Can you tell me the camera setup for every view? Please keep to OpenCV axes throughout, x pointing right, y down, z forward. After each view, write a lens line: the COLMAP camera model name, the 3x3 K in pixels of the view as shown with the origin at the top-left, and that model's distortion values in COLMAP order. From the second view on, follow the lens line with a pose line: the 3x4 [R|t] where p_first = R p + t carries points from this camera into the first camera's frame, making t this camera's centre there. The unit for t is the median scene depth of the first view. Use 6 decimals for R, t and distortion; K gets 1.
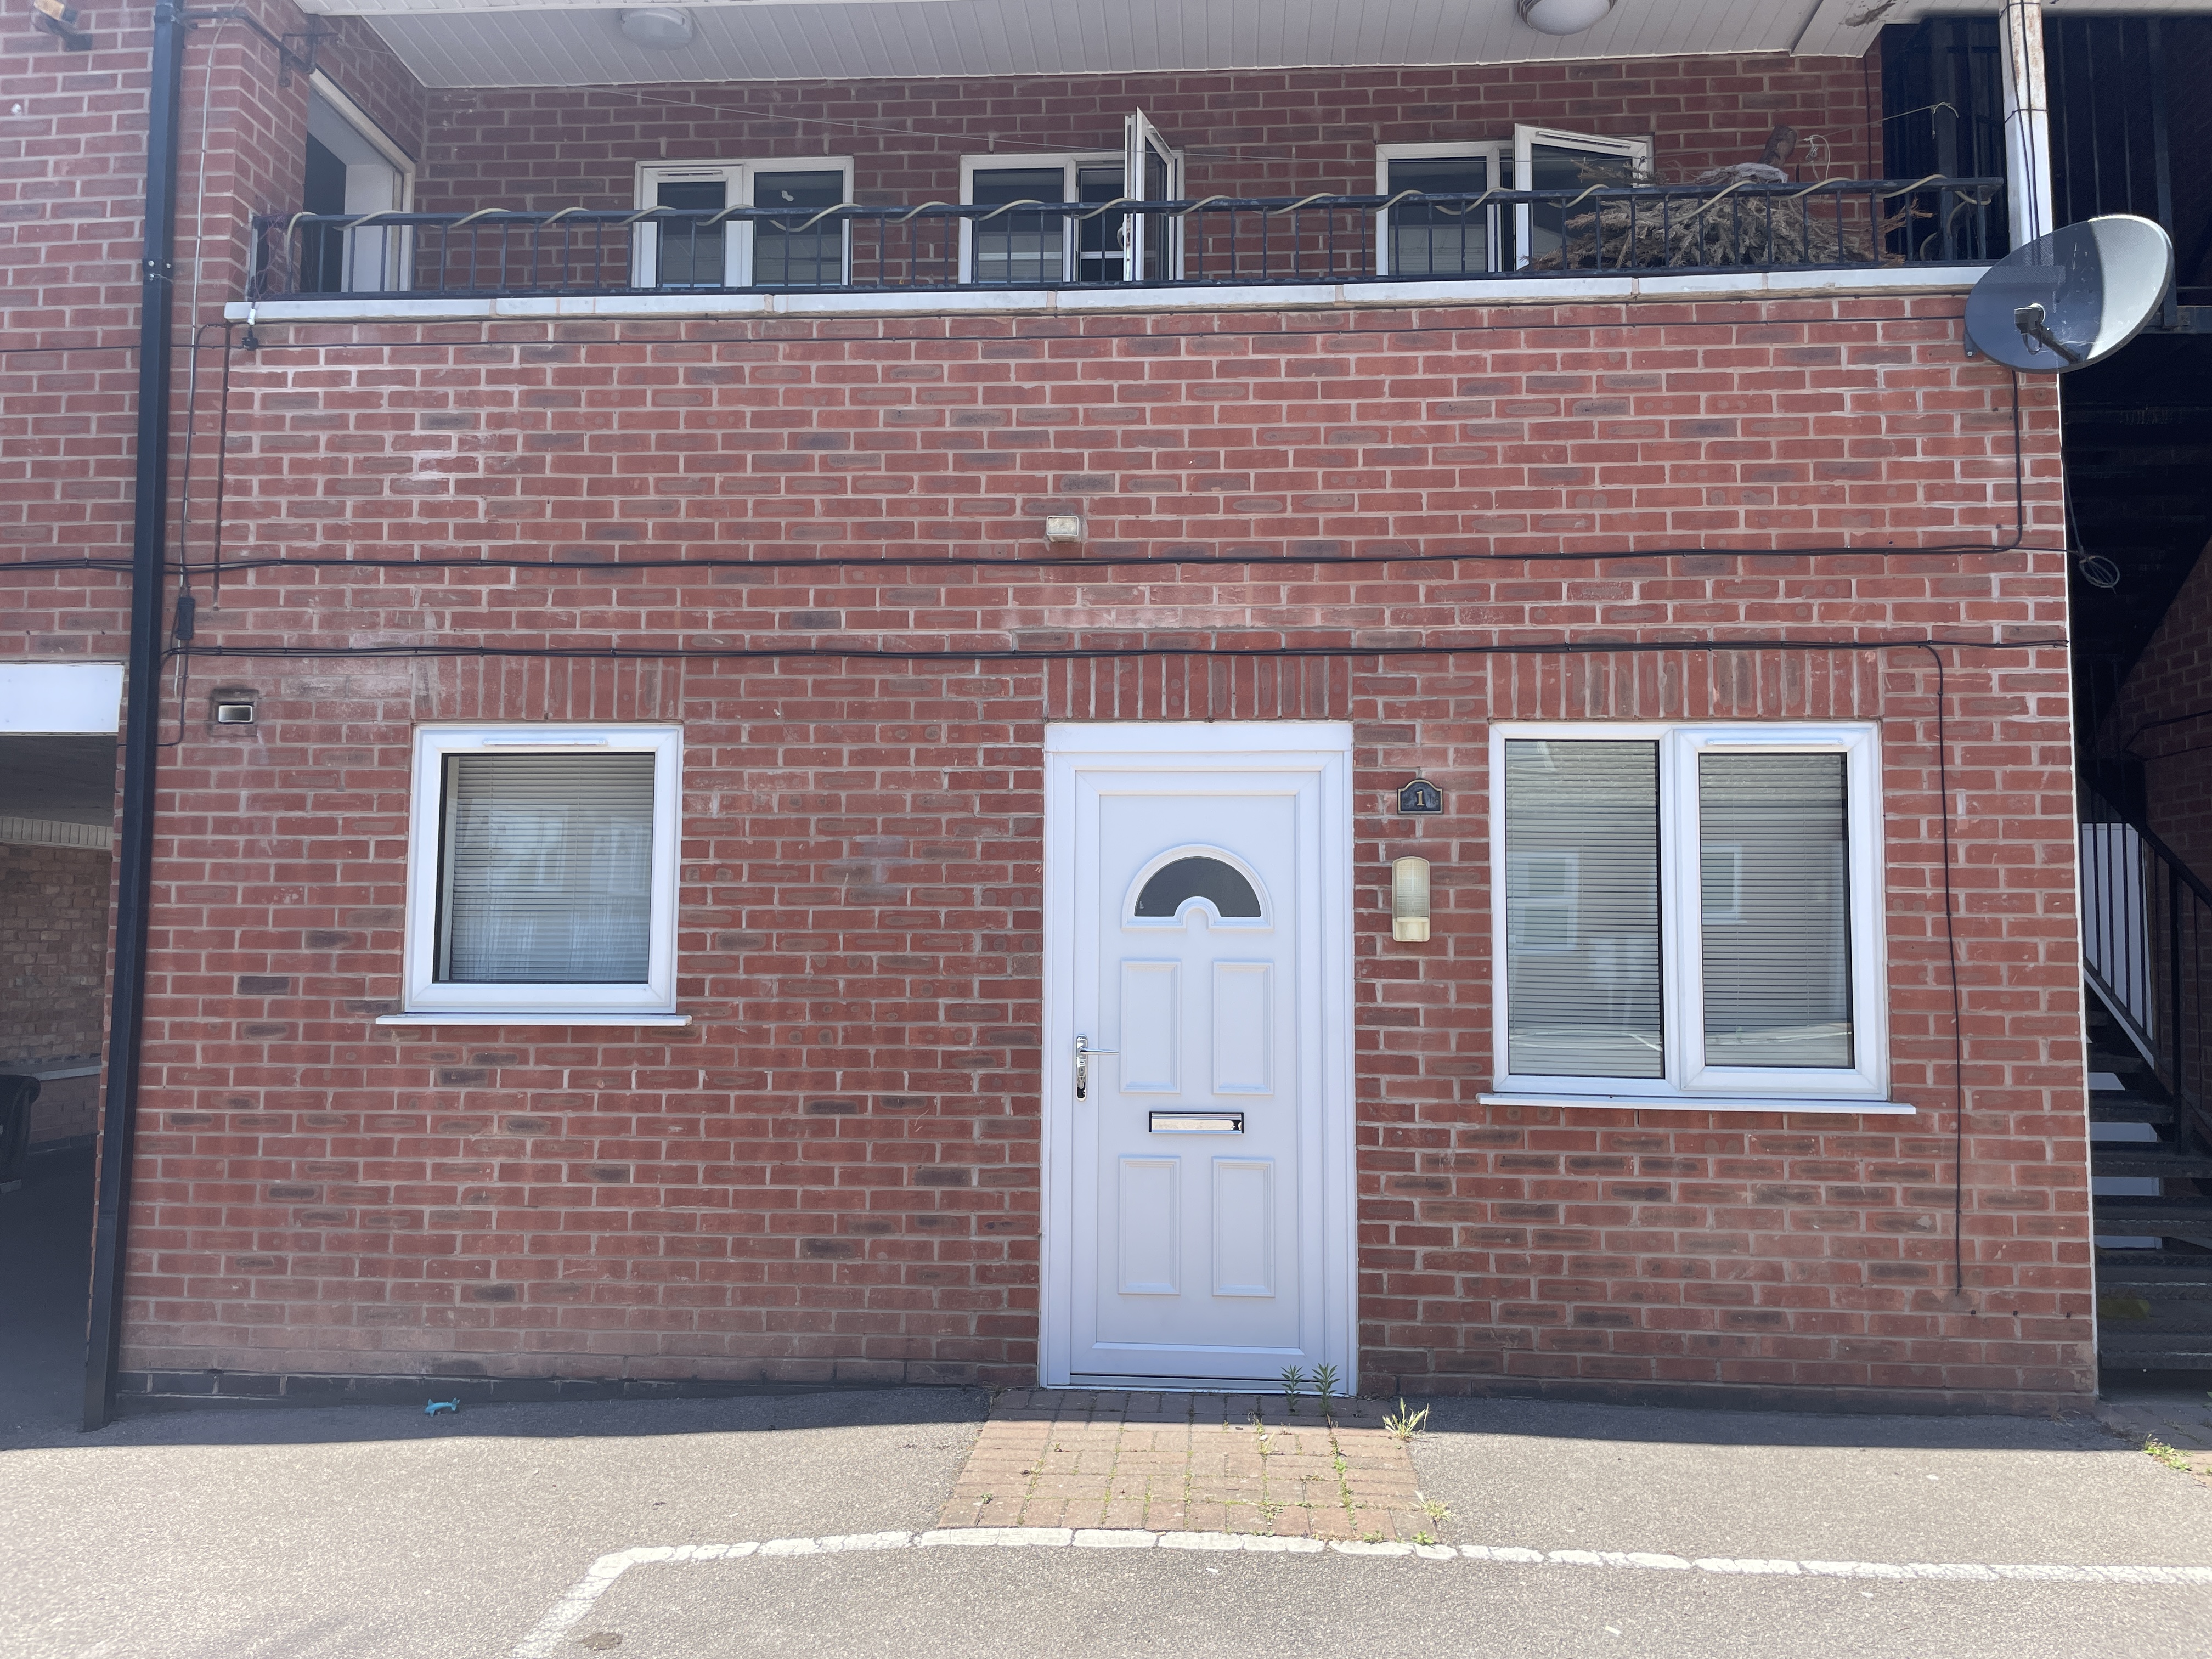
lens RADIAL K [[1696.2, 0, 1109.0], [0, 1696.2, 813.2], [0, 0, 1]] dist [0.073891, -0.089027]
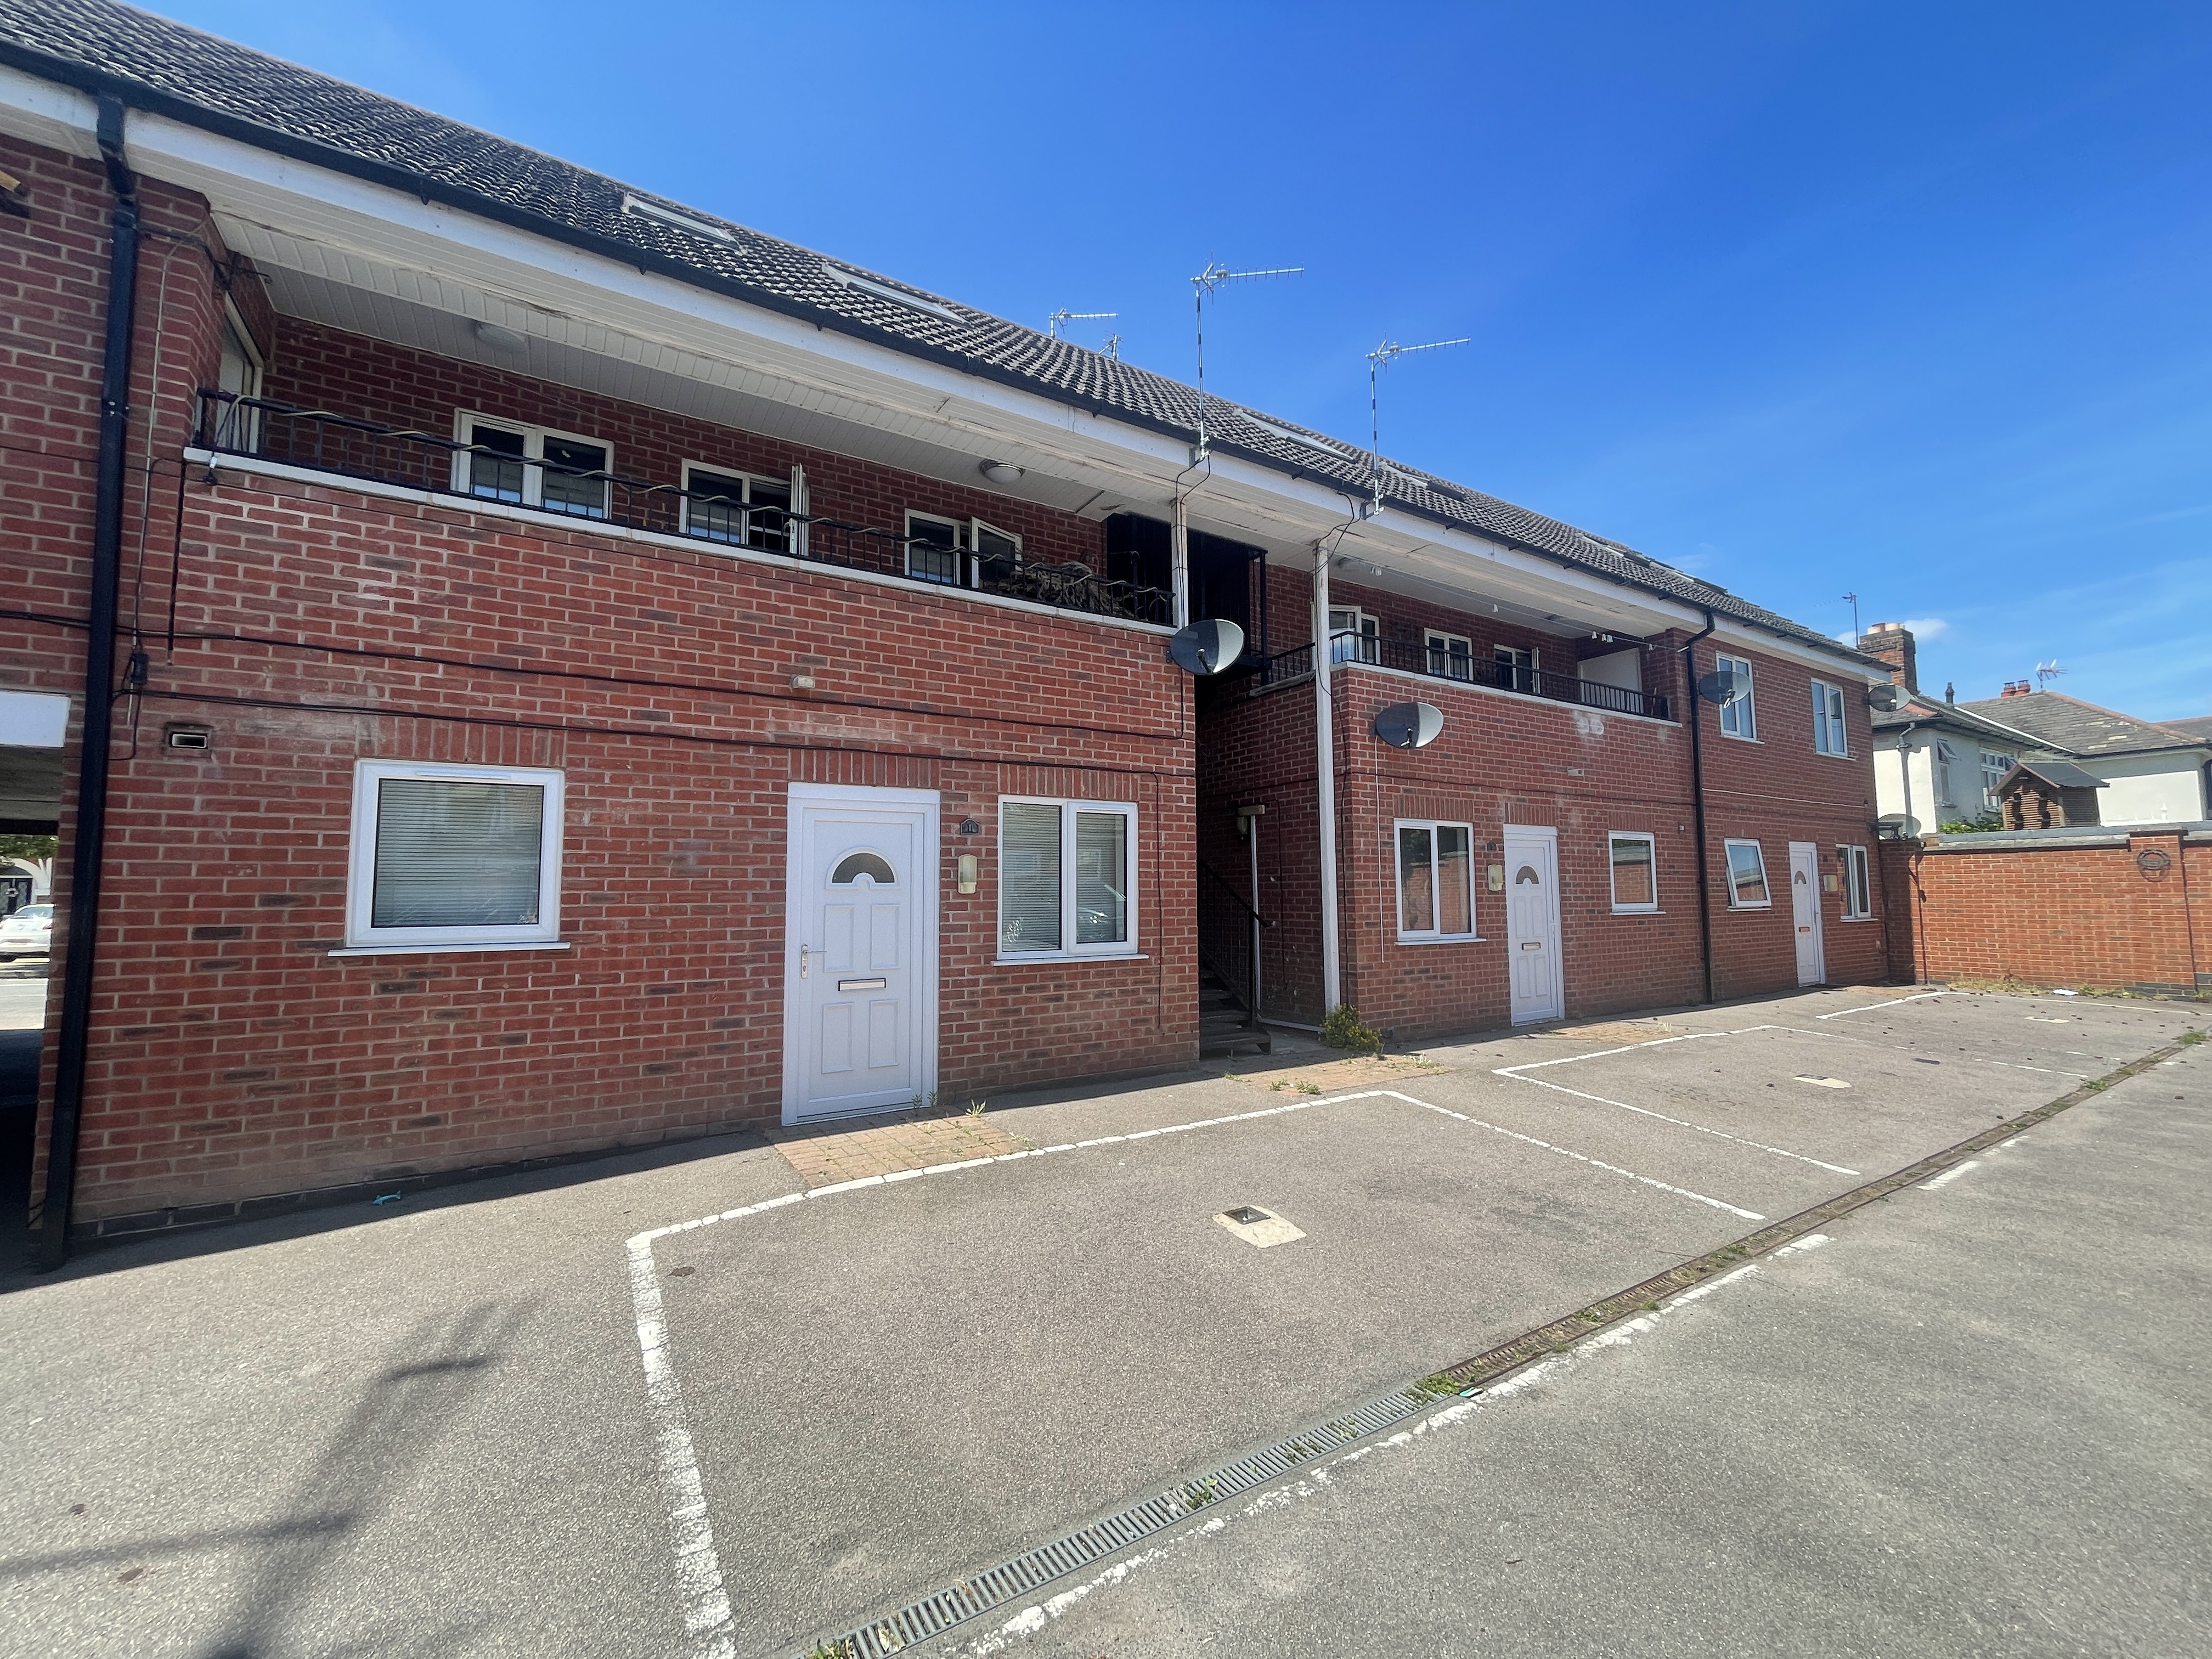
lens RADIAL K [[893.7, 0, 1104.3], [0, 893.7, 830.7], [0, 0, 1]] dist [-0.002592, 0.000408]
pose [[0.813853, 0.028344, 0.580378, -0.331890], [-0.031295, 0.999498, -0.004927, -0.004629], [-0.580227, -0.014153, 0.814332, -0.031063]]
